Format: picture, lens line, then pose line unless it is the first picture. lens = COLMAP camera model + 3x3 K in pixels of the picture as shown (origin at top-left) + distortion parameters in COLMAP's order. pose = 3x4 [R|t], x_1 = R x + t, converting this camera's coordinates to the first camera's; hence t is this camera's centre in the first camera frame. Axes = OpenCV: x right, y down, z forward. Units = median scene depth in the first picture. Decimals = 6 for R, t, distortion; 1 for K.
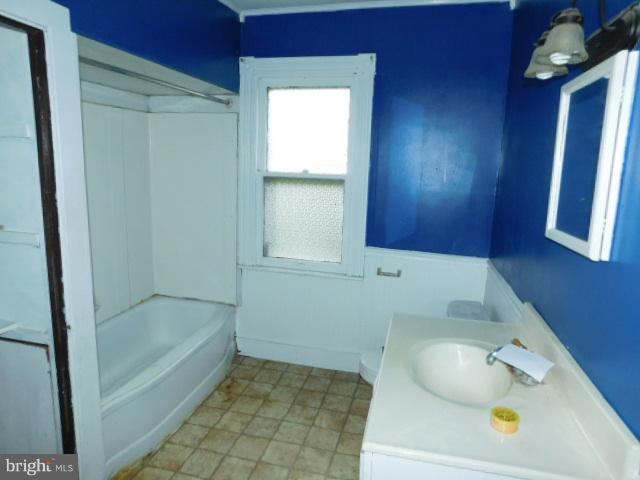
lens RADIAL K [[421.7, 0, 320.0], [0, 421.7, 240.0], [0, 0, 1]] dist [-0.068531, 0.057081]
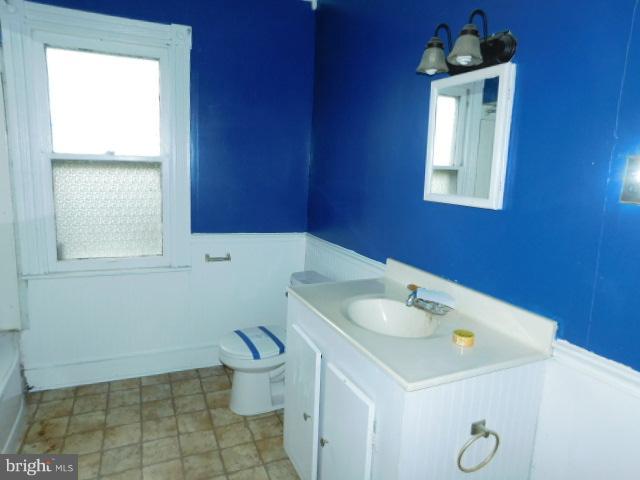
lens RADIAL K [[421.7, 0, 320.0], [0, 421.7, 240.0], [0, 0, 1]] dist [-0.068531, 0.057081]
pose [[0.790247, -0.109675, 0.602894, -0.231372], [0.095789, 0.993868, 0.055243, 0.005695], [-0.605255, 0.014095, 0.795907, 0.081185]]
